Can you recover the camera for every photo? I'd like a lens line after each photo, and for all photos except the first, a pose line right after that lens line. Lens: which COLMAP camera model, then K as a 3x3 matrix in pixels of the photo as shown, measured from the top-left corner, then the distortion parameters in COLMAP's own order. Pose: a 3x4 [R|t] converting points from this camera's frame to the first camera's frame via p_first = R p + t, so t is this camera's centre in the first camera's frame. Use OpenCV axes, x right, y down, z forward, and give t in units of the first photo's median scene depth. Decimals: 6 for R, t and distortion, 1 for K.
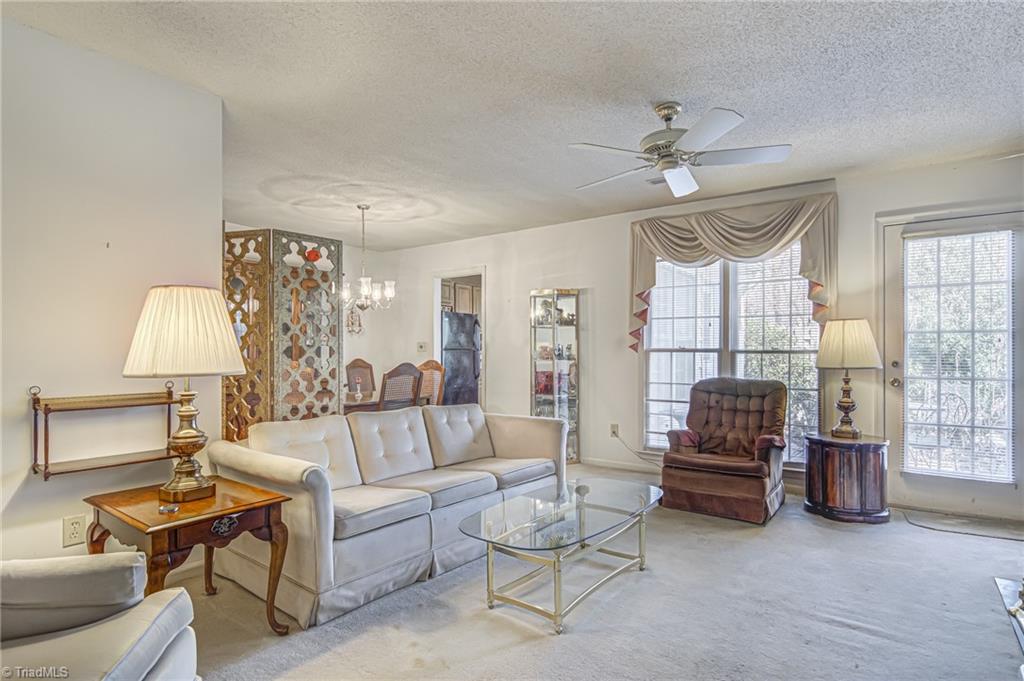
lens RADIAL K [[531.2, 0, 518.3], [0, 531.2, 345.1], [0, 0, 1]] dist [0.013366, -0.015287]
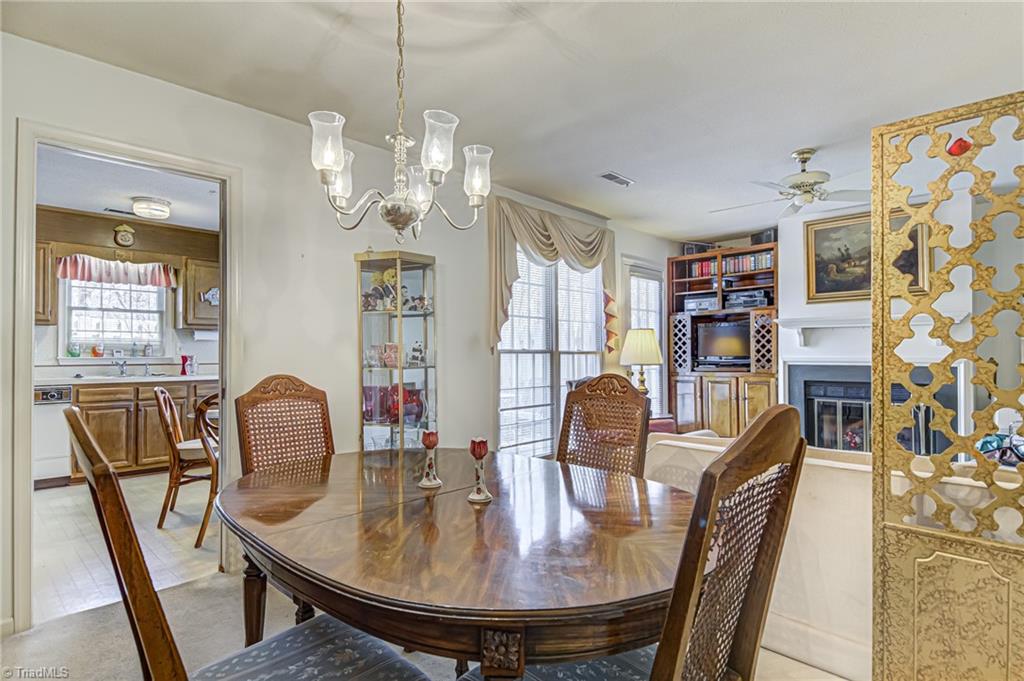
lens RADIAL K [[531.2, 0, 512.9], [0, 531.2, 347.2], [0, 0, 1]] dist [0.013366, -0.015287]
pose [[0.153392, 0.012678, 0.988084, -0.706367], [-0.006579, 0.999909, -0.011809, 0.015764], [-0.988144, -0.004689, 0.153461, 1.007941]]
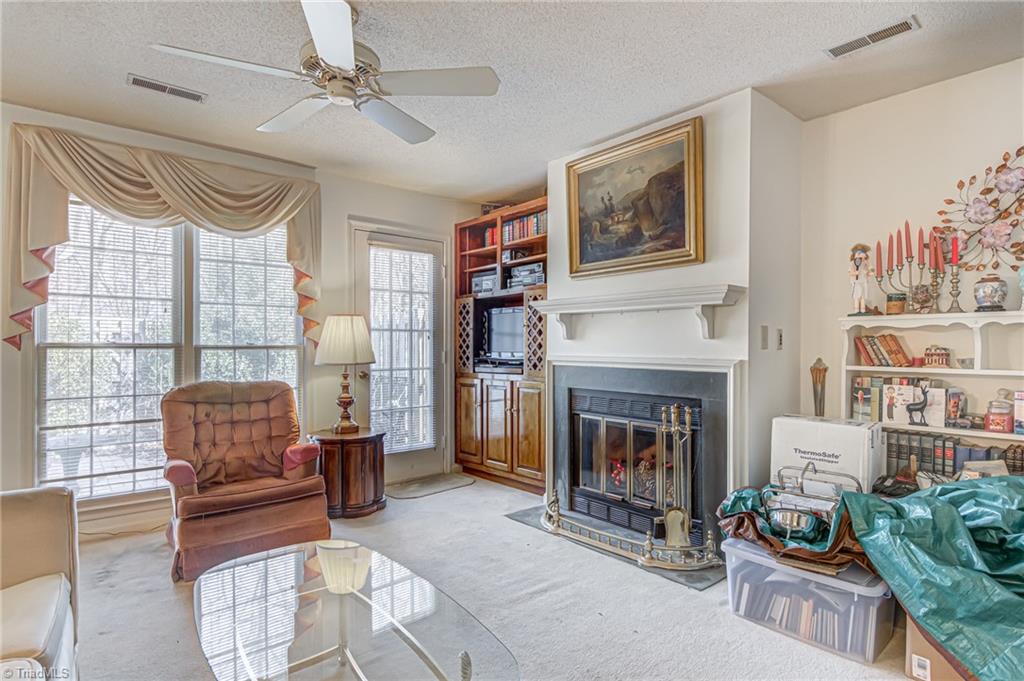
lens RADIAL K [[531.2, 0, 516.1], [0, 531.2, 343.5], [0, 0, 1]] dist [0.013366, -0.015287]
pose [[0.244374, 0.004849, 0.969669, -0.247548], [-0.010548, 0.999942, -0.002342, 0.003942], [-0.969624, -0.009656, 0.244411, 0.398837]]
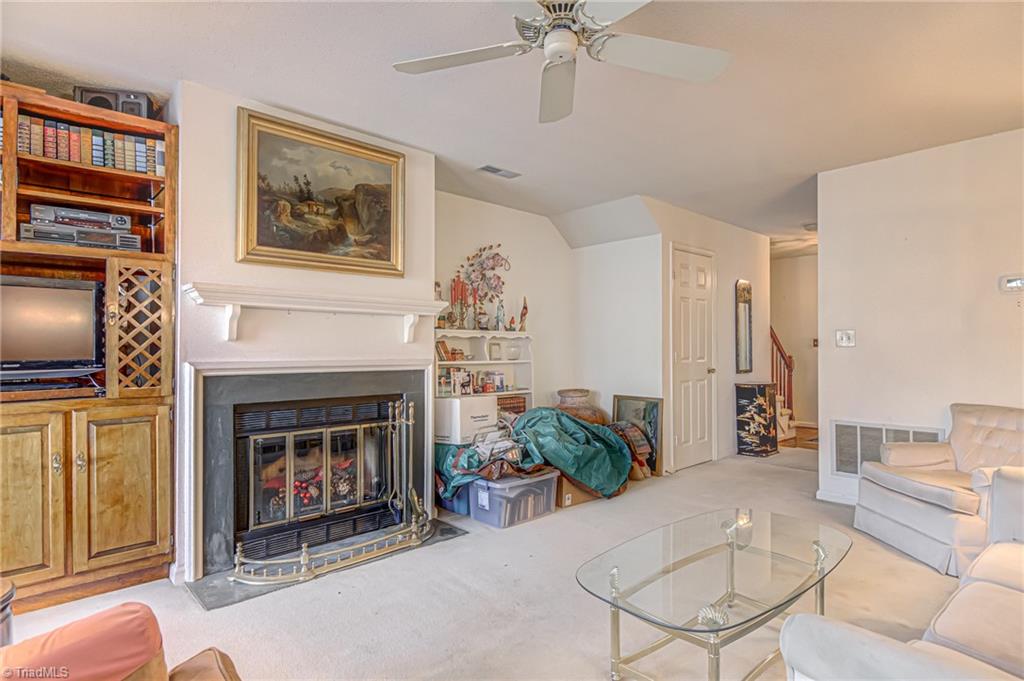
lens RADIAL K [[531.2, 0, 511.1], [0, 531.2, 342.9], [0, 0, 1]] dist [0.013366, -0.015287]
pose [[-0.976364, 0.001369, 0.216130, 0.145084], [-0.002700, 0.999825, -0.018530, 0.008892], [-0.216117, -0.018675, -0.976189, 1.097725]]
